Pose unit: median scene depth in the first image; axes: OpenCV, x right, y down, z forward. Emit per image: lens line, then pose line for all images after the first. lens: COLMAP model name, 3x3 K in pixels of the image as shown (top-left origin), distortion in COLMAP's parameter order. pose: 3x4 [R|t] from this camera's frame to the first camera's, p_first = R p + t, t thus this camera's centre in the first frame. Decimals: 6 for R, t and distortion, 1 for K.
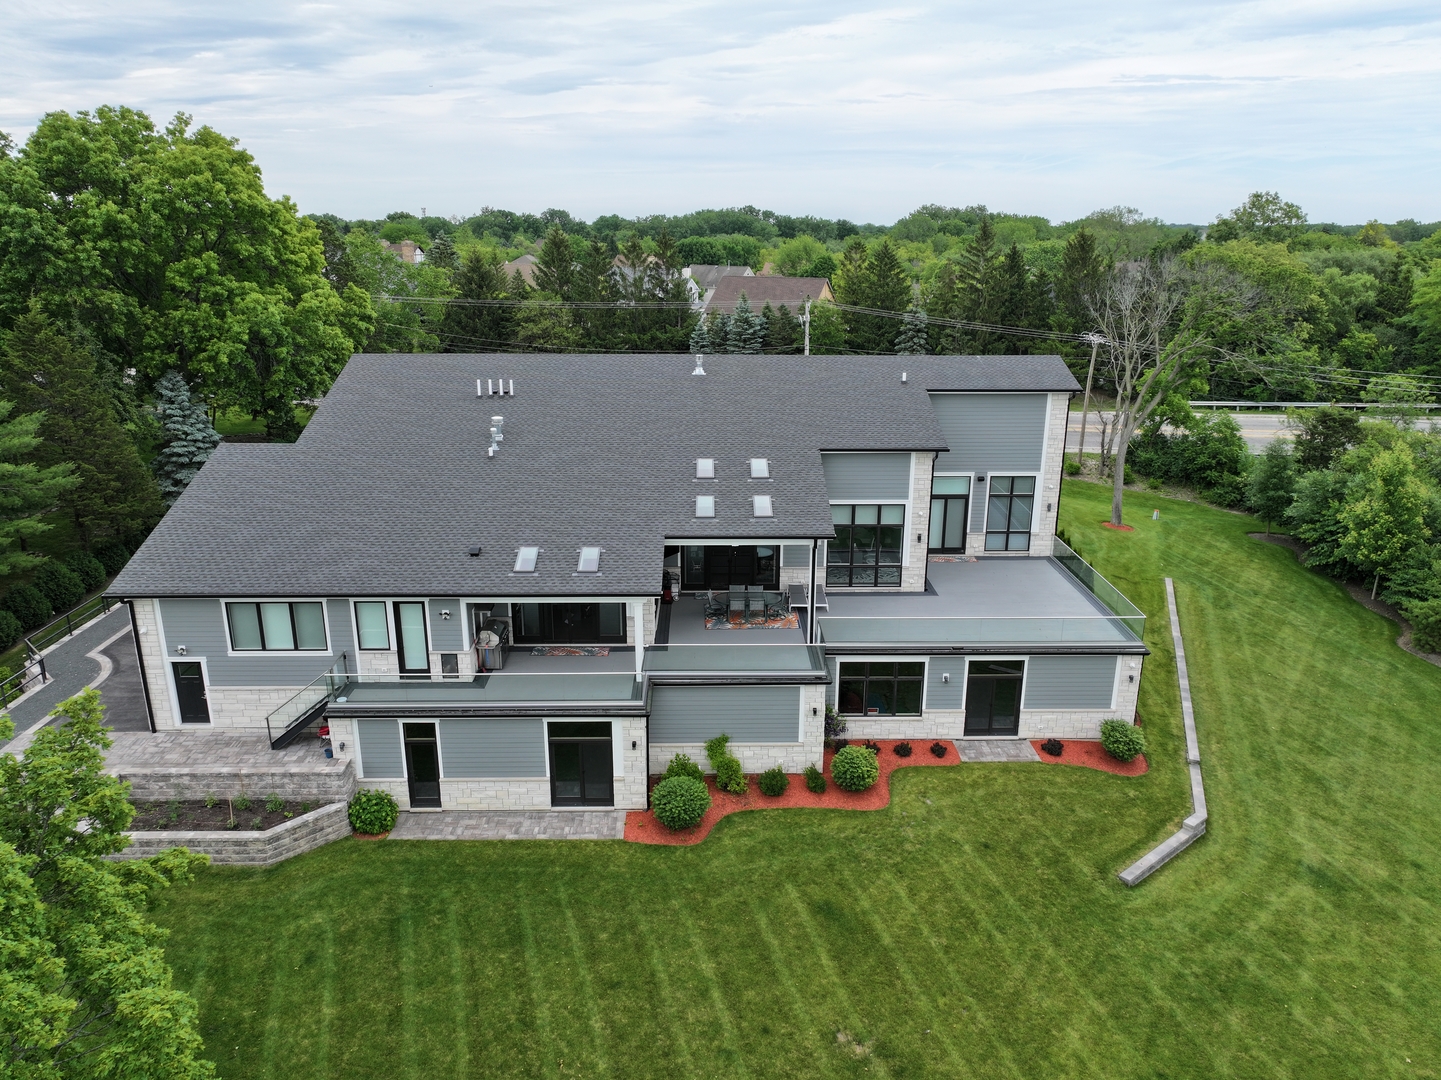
lens RADIAL K [[1022.1, 0, 720.5], [0, 1022.1, 540.0], [0, 0, 1]] dist [-0.005718, 0.022461]
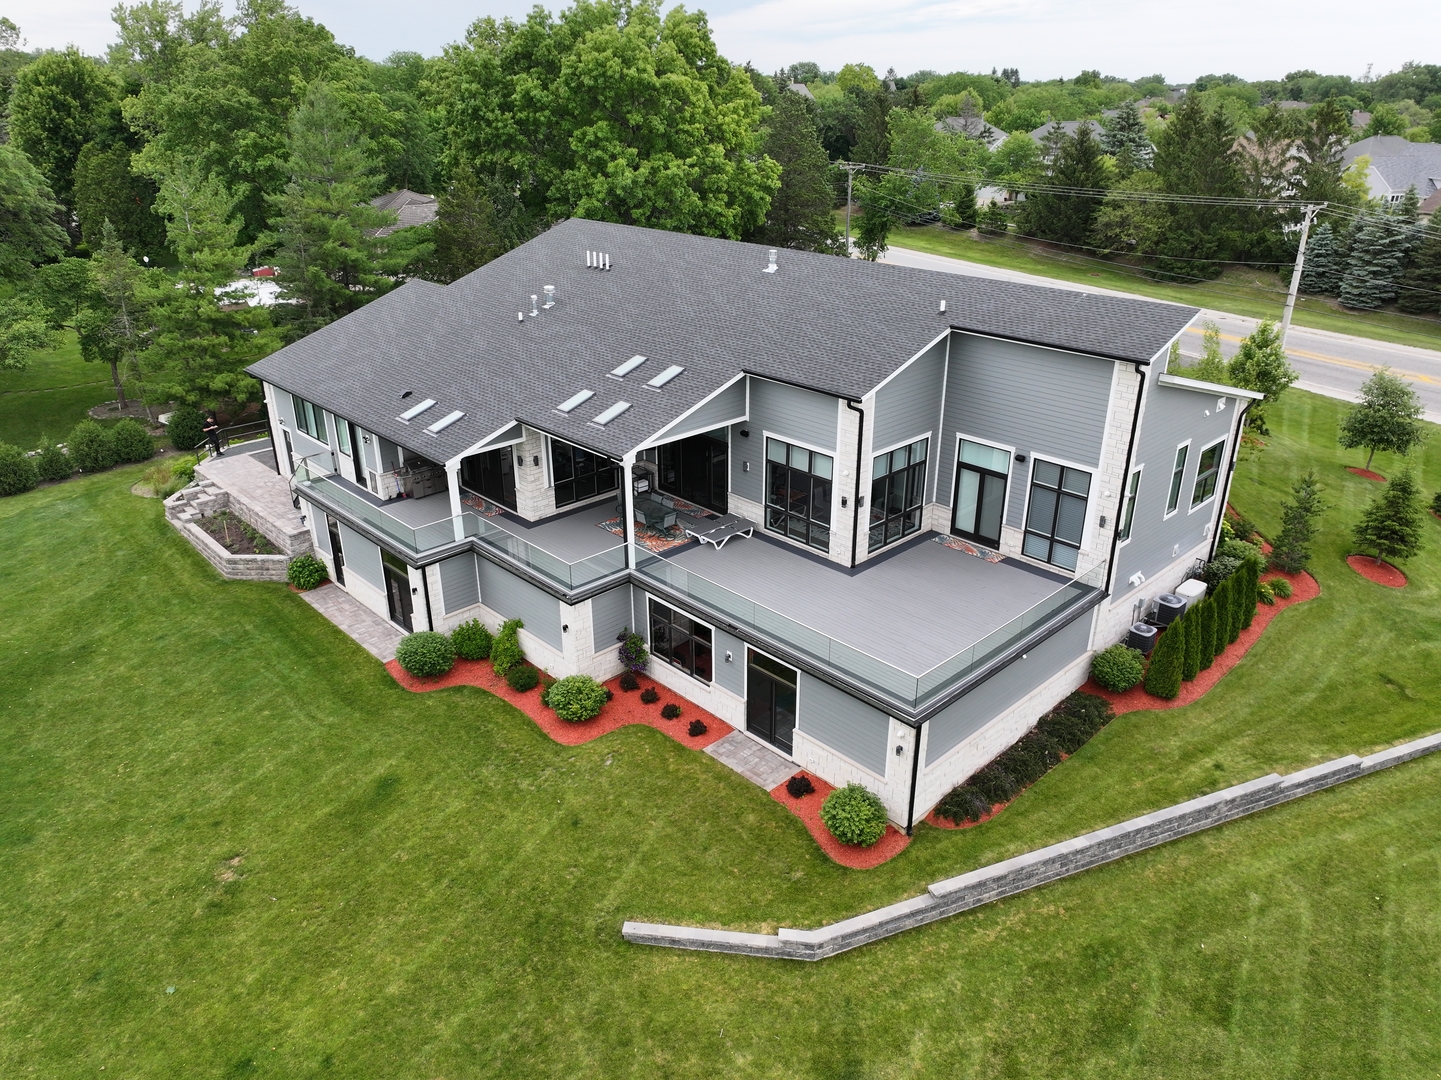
lens RADIAL K [[1012.0, 0, 720.5], [0, 1012.0, 540.0], [0, 0, 1]] dist [0.008509, 0.008131]
pose [[0.682938, 0.297238, -0.667266, 0.846608], [-0.214413, 0.954800, 0.205873, -0.148390], [0.698299, 0.002472, 0.715802, 0.430979]]
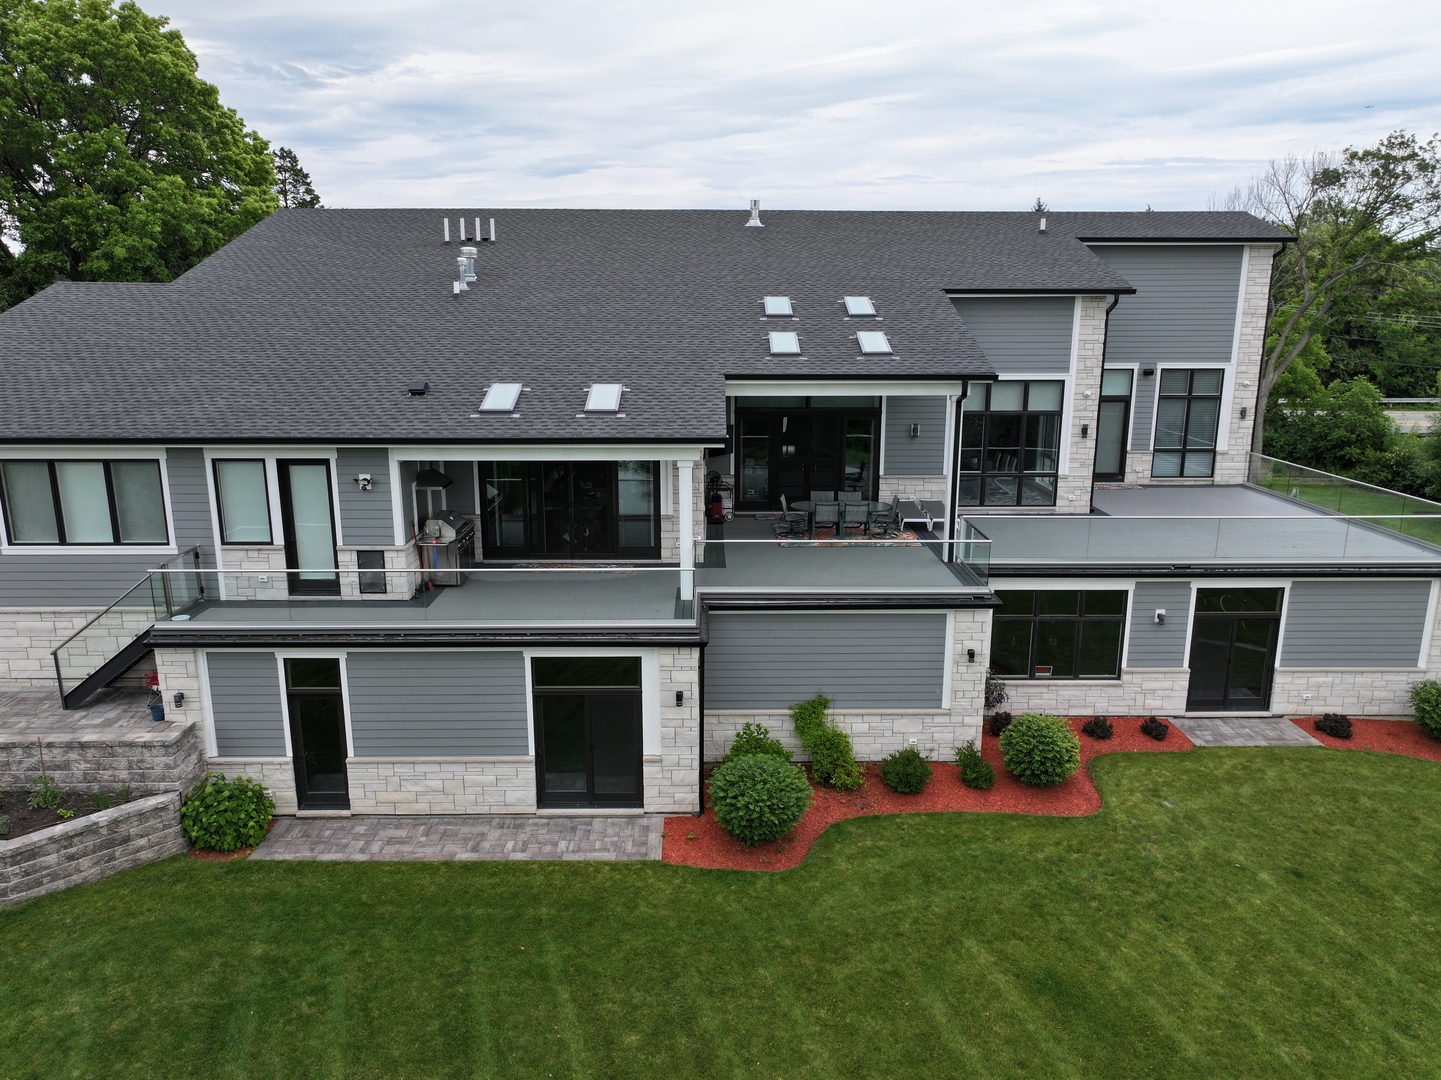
lens RADIAL K [[1022.1, 0, 720.5], [0, 1022.1, 540.0], [0, 0, 1]] dist [-0.005718, 0.022461]
pose [[0.999996, -0.000291, -0.002637, -0.058339], [0.000097, 0.997314, -0.073249, 0.150319], [0.002651, 0.073248, 0.997310, 0.402677]]
